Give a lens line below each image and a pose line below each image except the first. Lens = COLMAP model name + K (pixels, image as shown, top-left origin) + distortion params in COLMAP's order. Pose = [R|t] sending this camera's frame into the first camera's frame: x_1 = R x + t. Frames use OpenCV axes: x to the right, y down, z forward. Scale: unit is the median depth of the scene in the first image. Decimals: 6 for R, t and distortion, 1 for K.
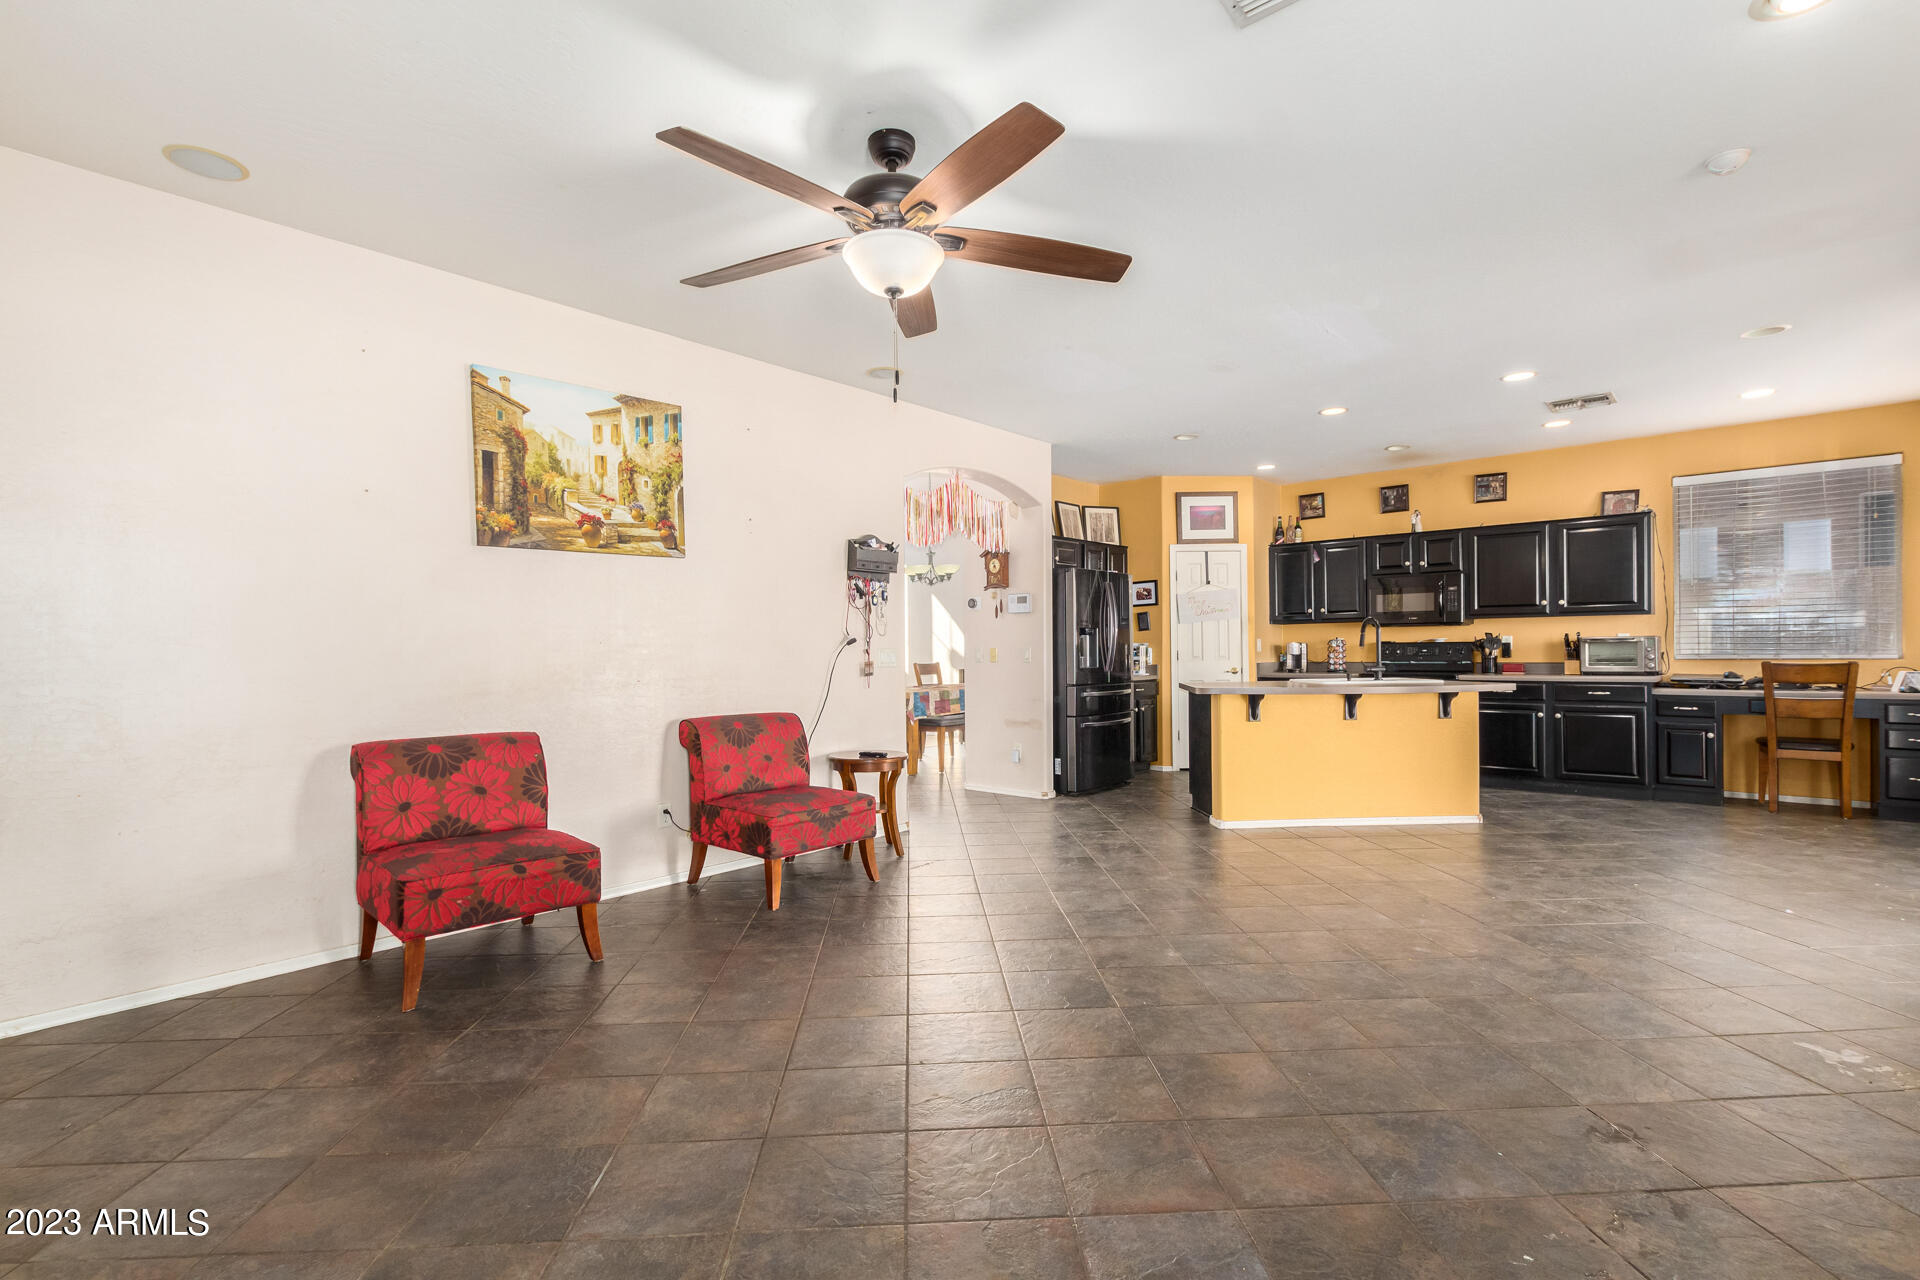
lens RADIAL K [[881.5, 0, 960.0], [0, 881.5, 640.0], [0, 0, 1]] dist [0.008061, -0.000304]
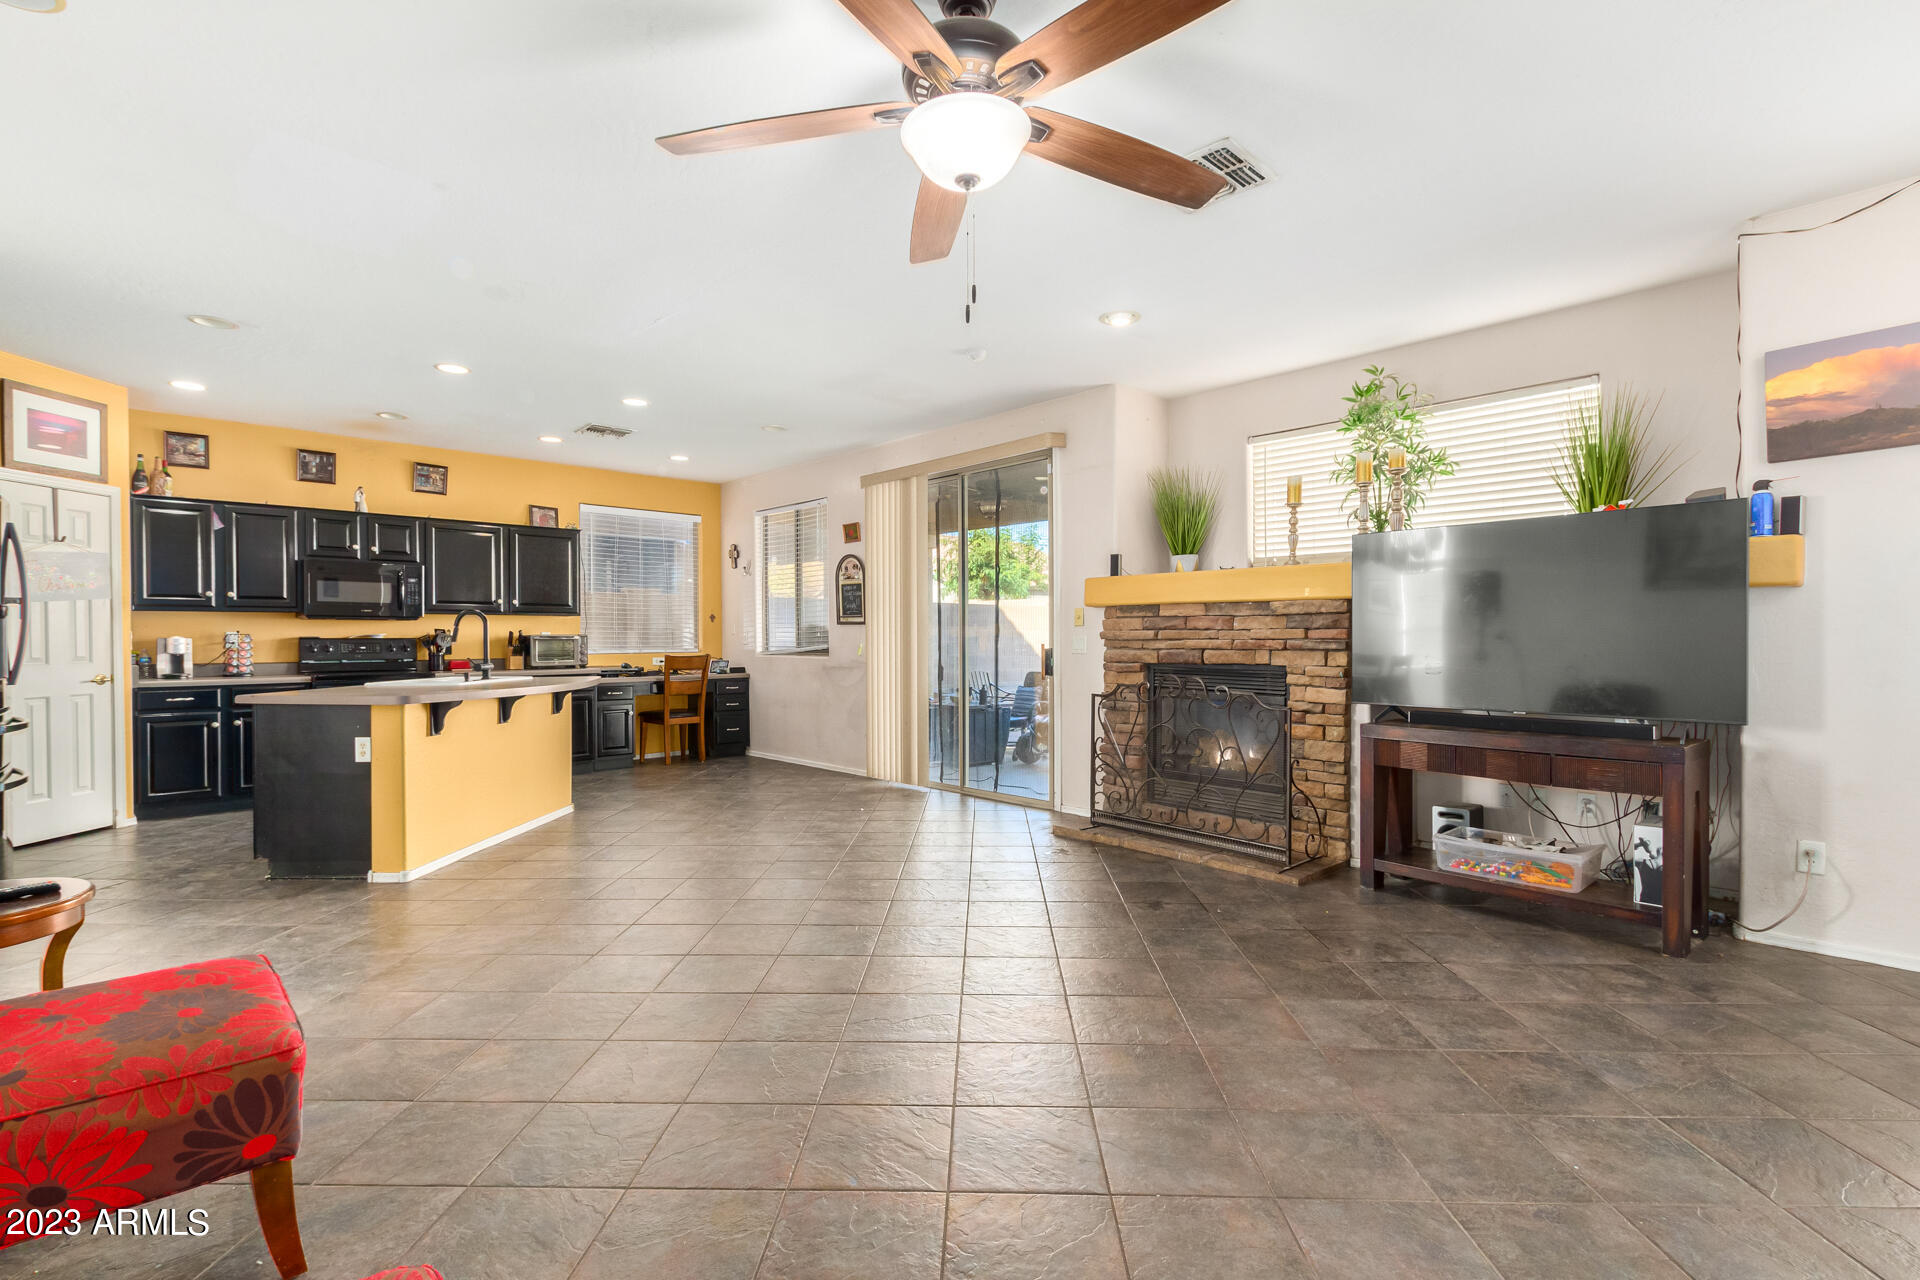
lens RADIAL K [[881.5, 0, 960.0], [0, 881.5, 640.0], [0, 0, 1]] dist [0.008061, -0.000304]
pose [[0.082854, 0.007138, 0.996536, -0.320327], [-0.007353, 0.999952, -0.006551, 0.005915], [-0.996535, -0.006785, 0.082902, 0.354148]]
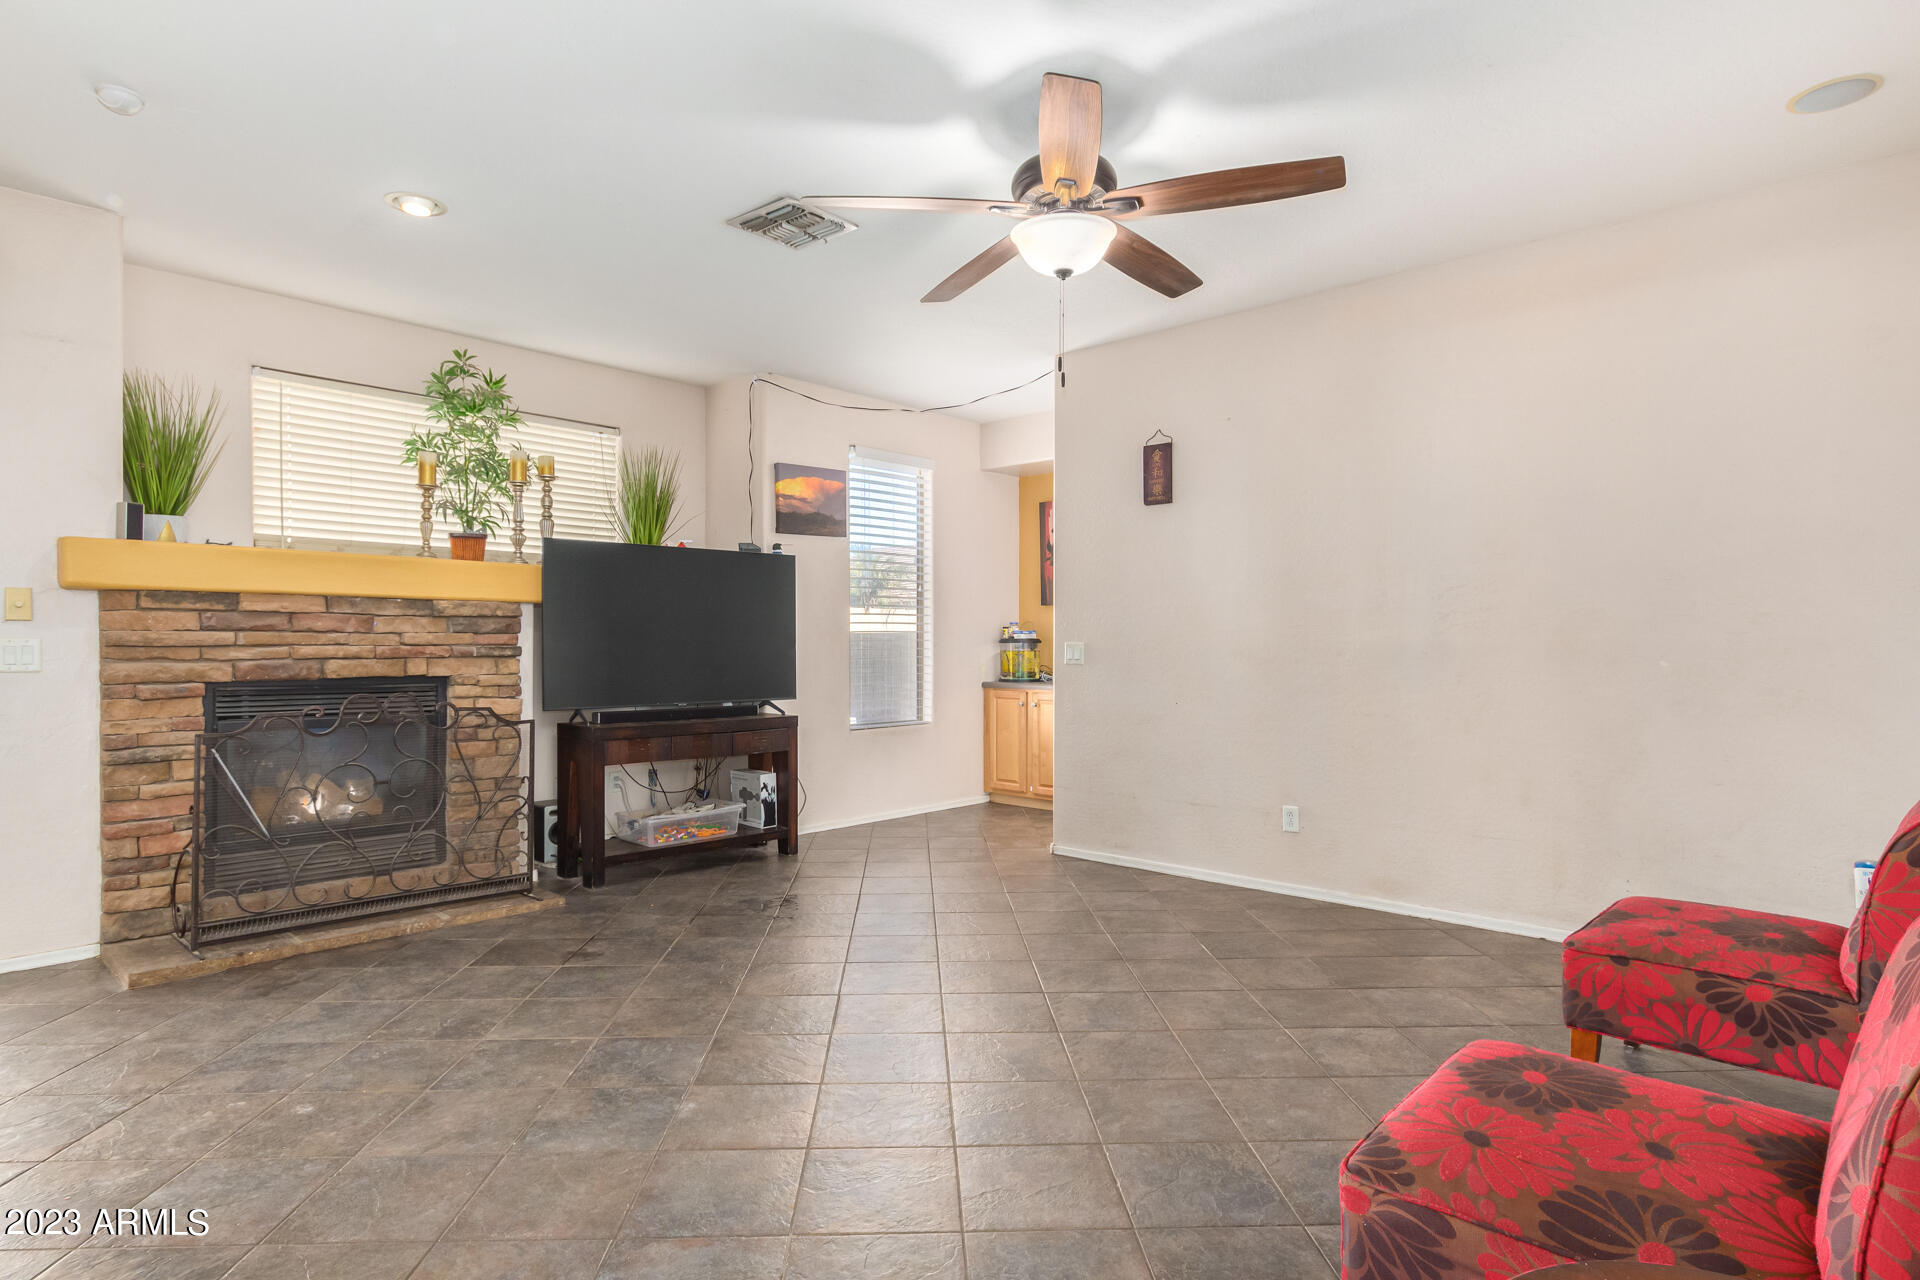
lens RADIAL K [[1017.8, 0, 960.0], [0, 1017.8, 640.0], [0, 0, 1]] dist [-0.000702, -0.000063]
pose [[-0.999900, 0.011578, 0.008165, 0.011913], [0.011465, 0.999840, -0.013710, 0.008570], [-0.008322, -0.013615, -0.999873, 0.796060]]
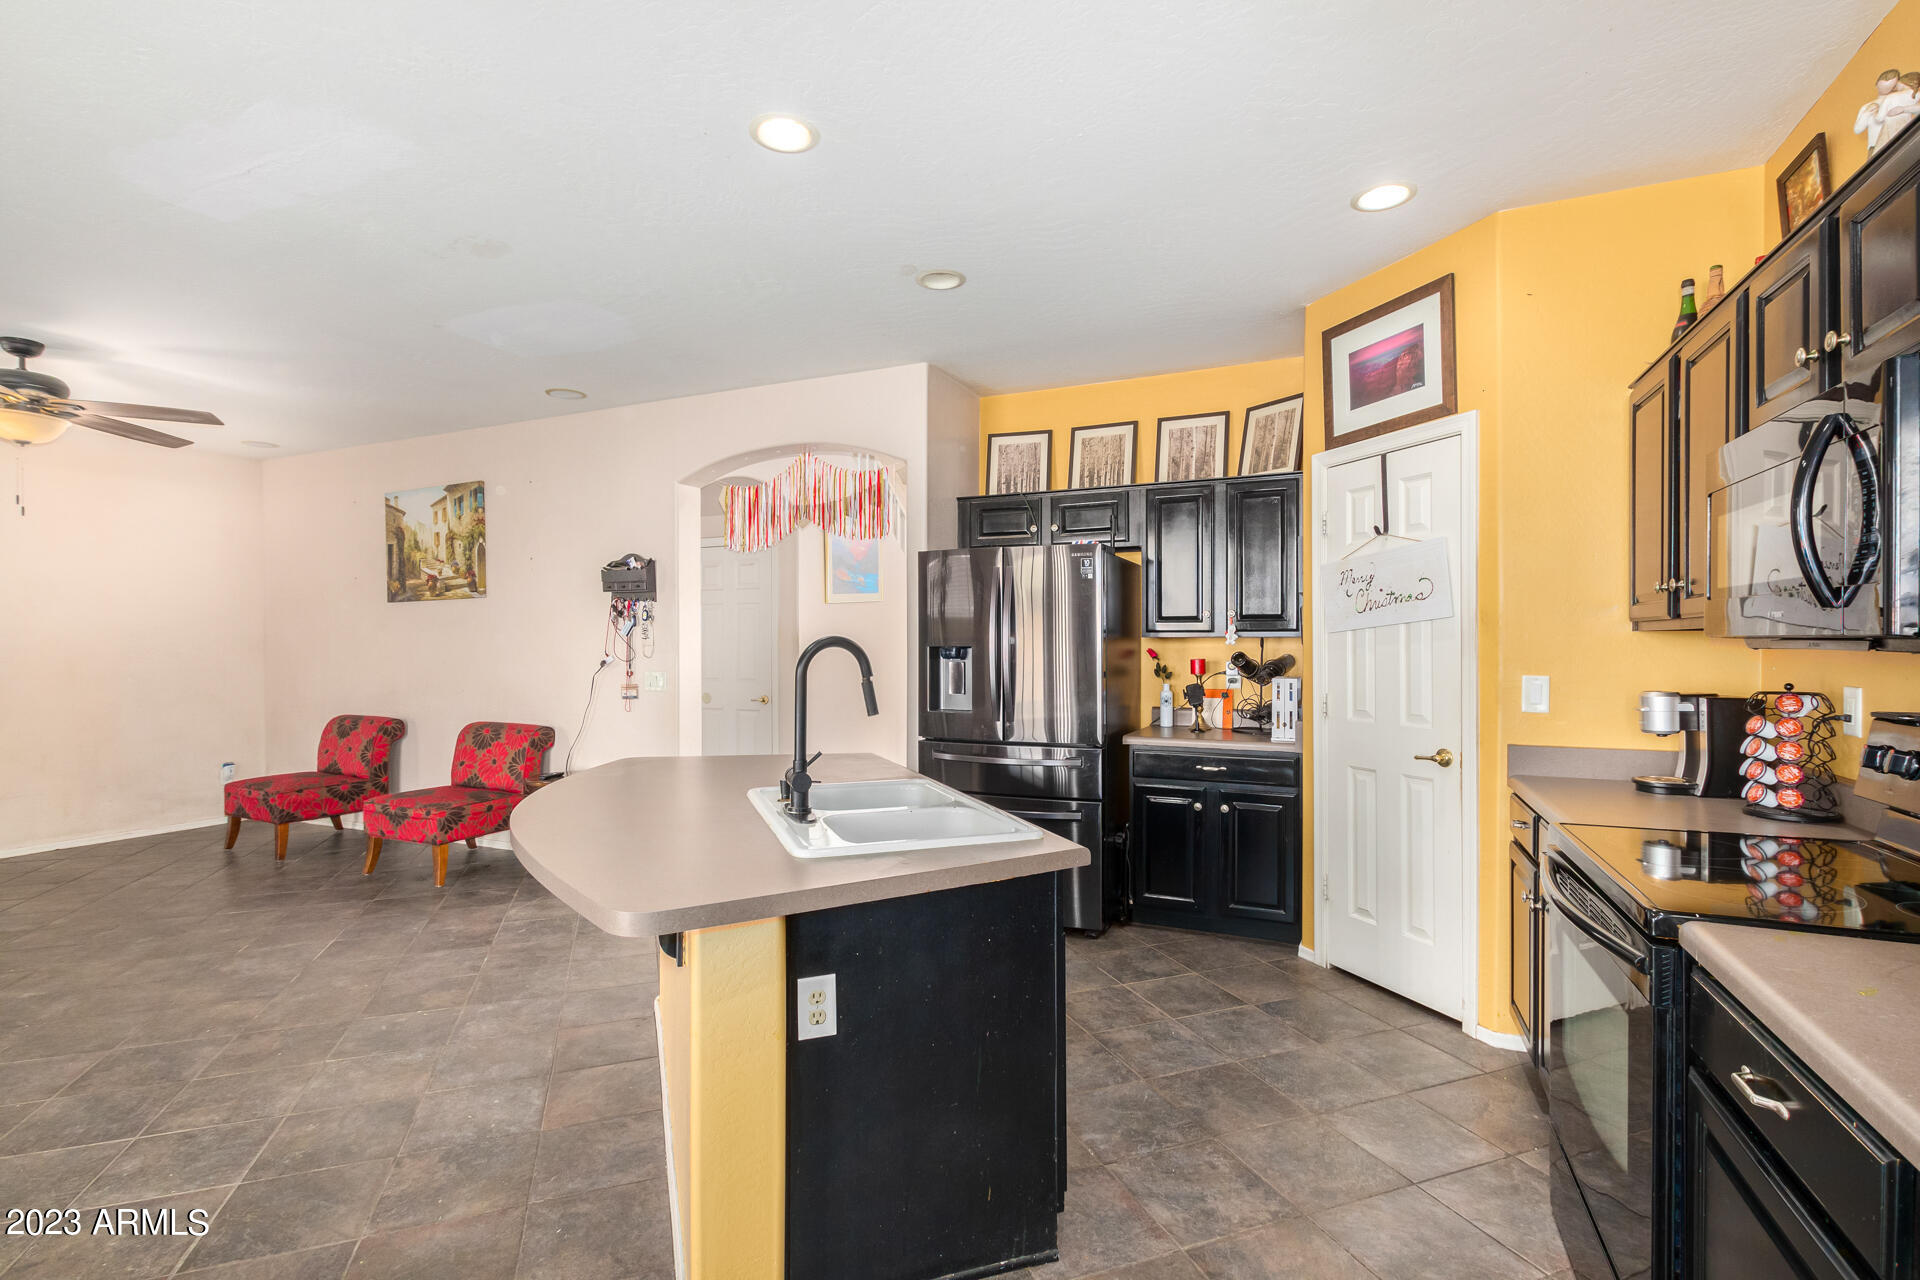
lens RADIAL K [[881.5, 0, 960.0], [0, 881.5, 640.0], [0, 0, 1]] dist [0.008061, -0.000304]
pose [[0.292902, 0.007531, -0.956113, 0.681786], [0.007966, 0.999915, 0.010316, -0.023180], [0.956109, -0.010638, 0.292817, 0.777325]]
